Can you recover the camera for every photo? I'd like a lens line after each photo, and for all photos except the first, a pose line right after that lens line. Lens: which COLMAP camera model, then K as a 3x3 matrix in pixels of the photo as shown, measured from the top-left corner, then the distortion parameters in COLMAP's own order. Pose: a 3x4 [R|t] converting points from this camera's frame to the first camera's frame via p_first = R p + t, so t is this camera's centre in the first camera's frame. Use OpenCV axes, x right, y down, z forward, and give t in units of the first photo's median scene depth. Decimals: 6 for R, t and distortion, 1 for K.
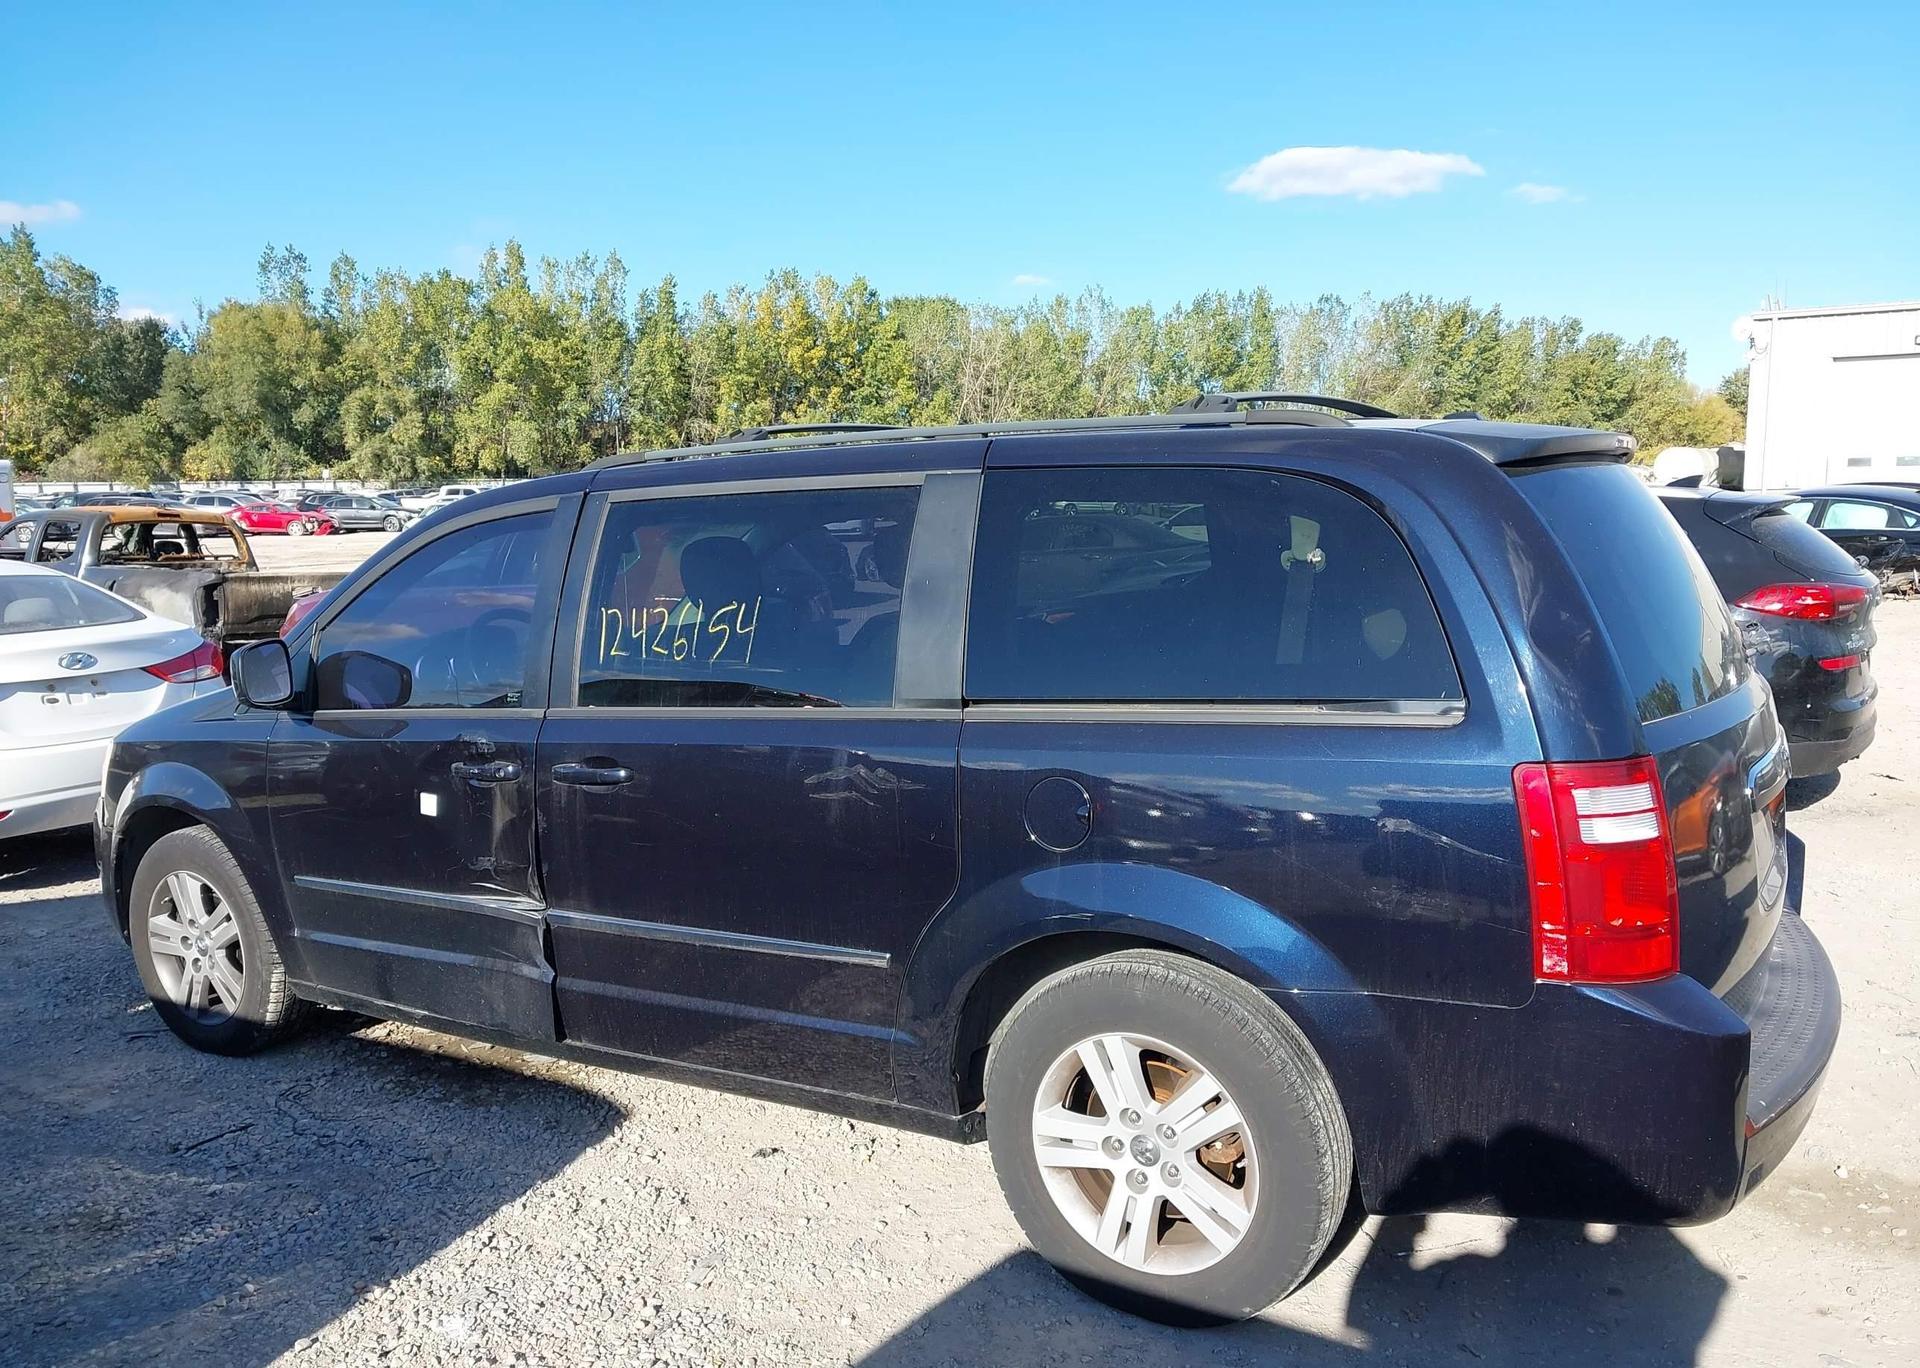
lens RADIAL K [[1512.4, 0, 958.8], [0, 1512.4, 673.9], [0, 0, 1]] dist [0.016186, -0.014145]
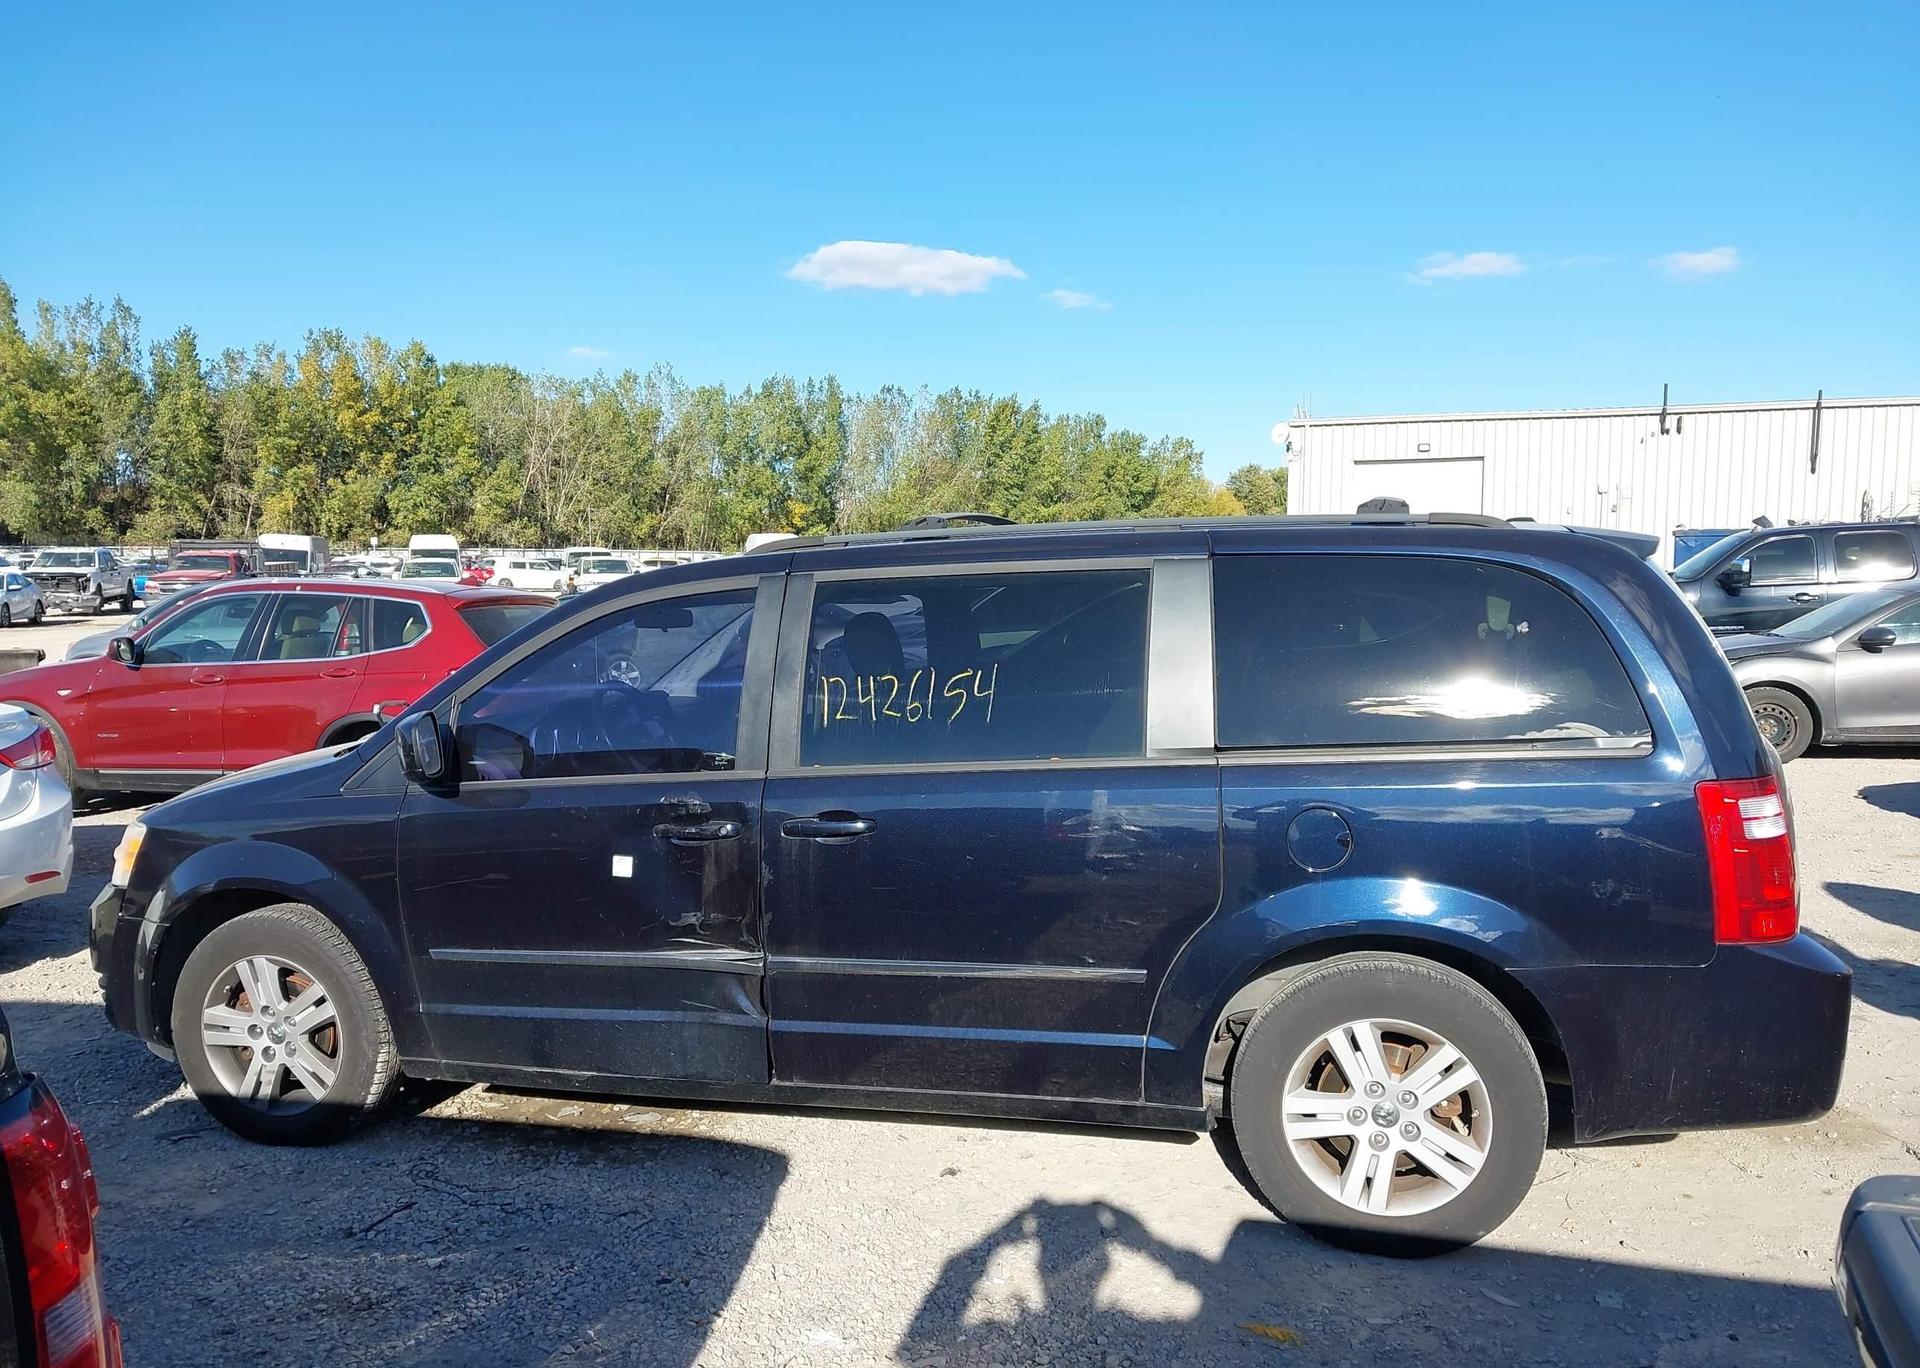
lens RADIAL K [[1512.4, 0, 962.6], [0, 1512.4, 686.9], [0, 0, 1]] dist [0.016186, -0.014145]
pose [[0.958016, -0.009876, 0.286545, -0.348490], [0.022042, 0.998986, -0.039262, 0.007363], [-0.285867, 0.043929, 0.957262, -0.053097]]
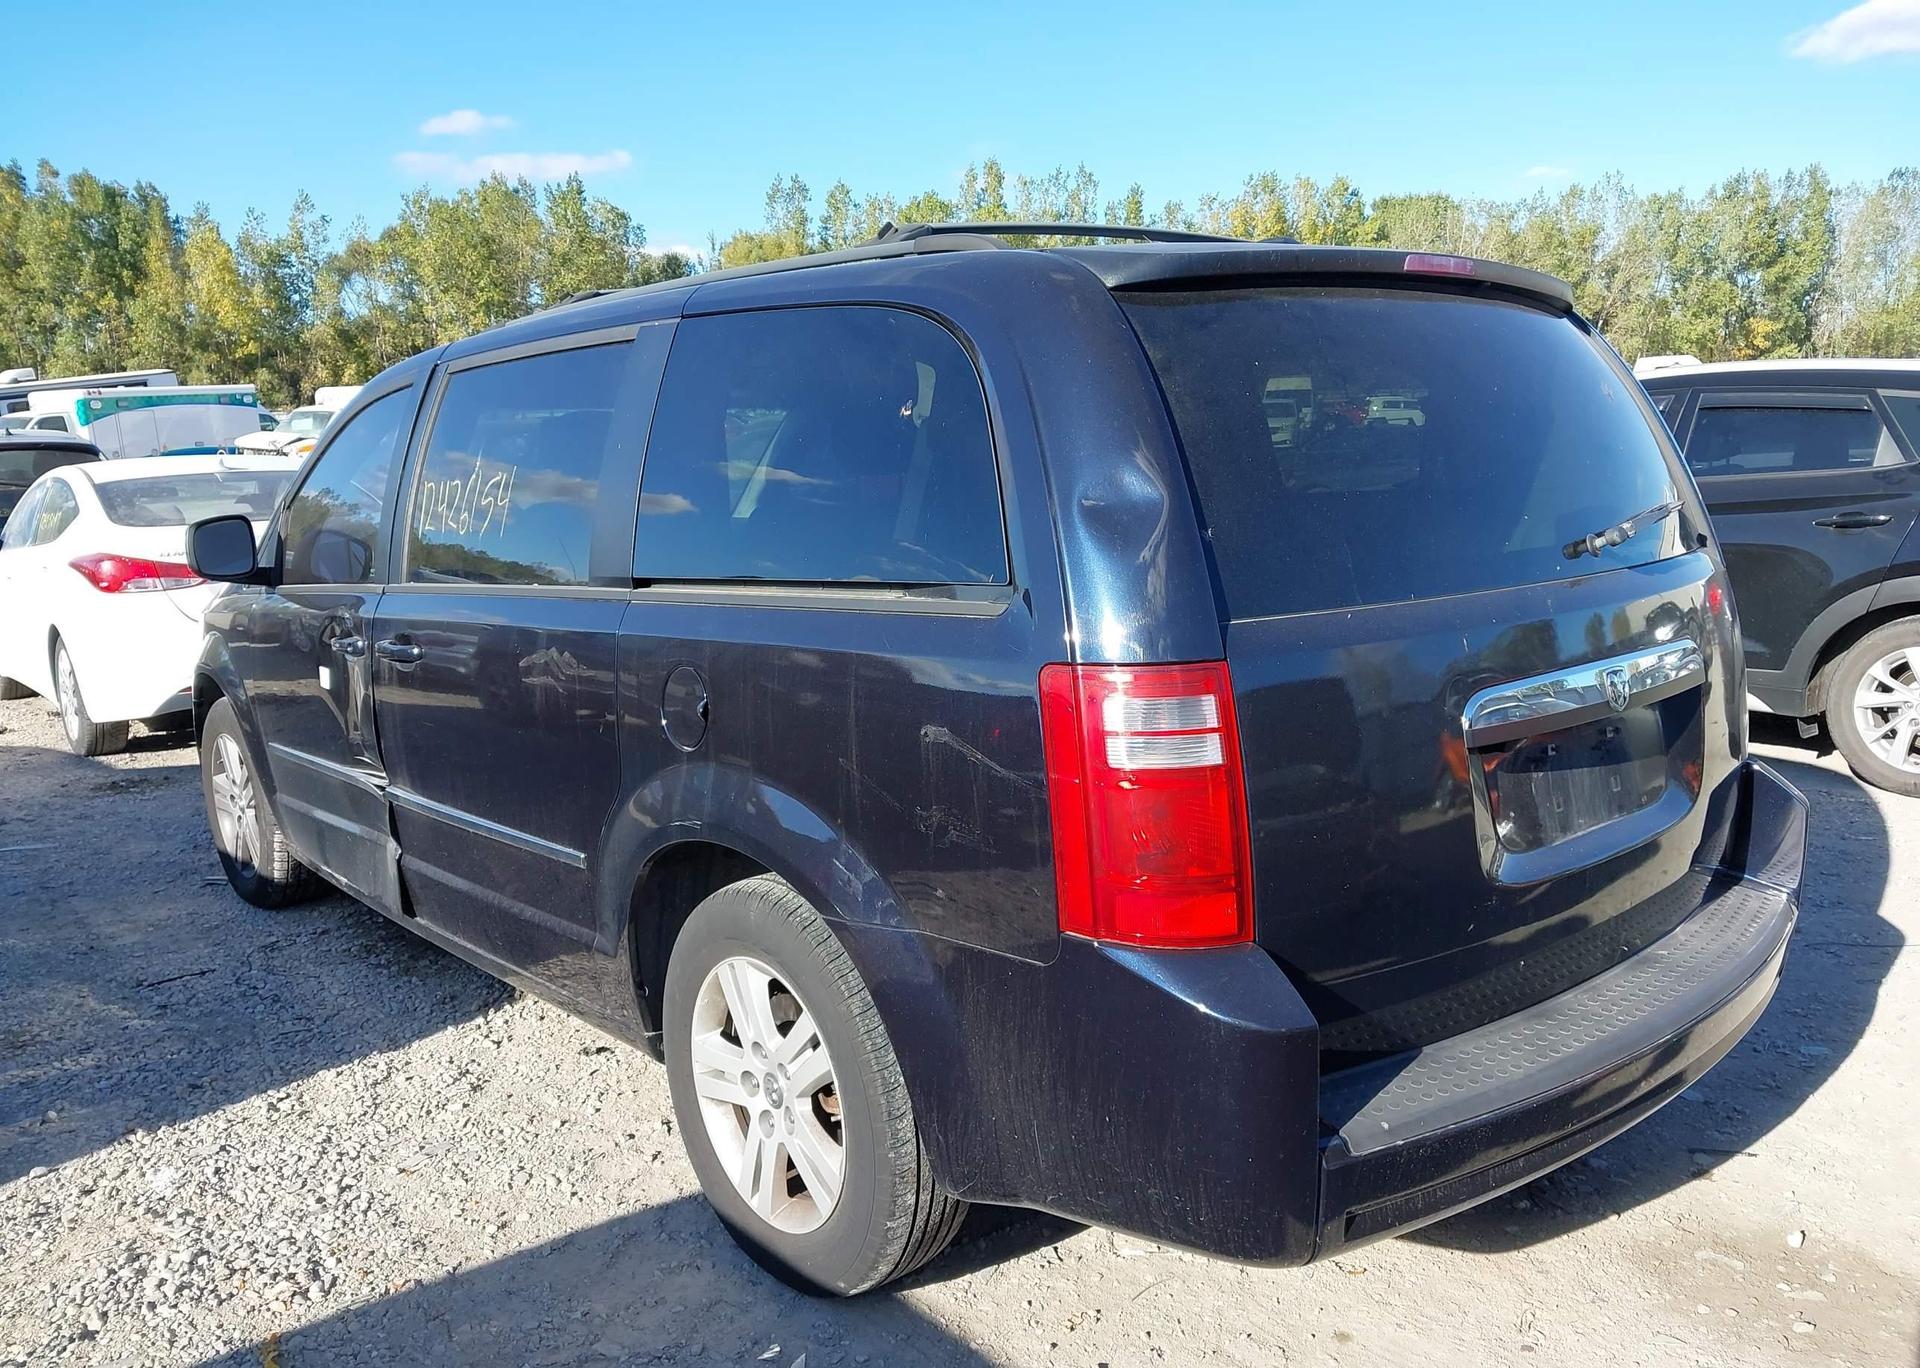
lens RADIAL K [[1512.4, 0, 978.6], [0, 1512.4, 683.7], [0, 0, 1]] dist [0.016186, -0.014145]
pose [[0.955188, 0.042123, -0.292986, 0.308104], [-0.024171, 0.997617, 0.064628, 0.010948], [0.295010, -0.054650, 0.953930, 0.129389]]
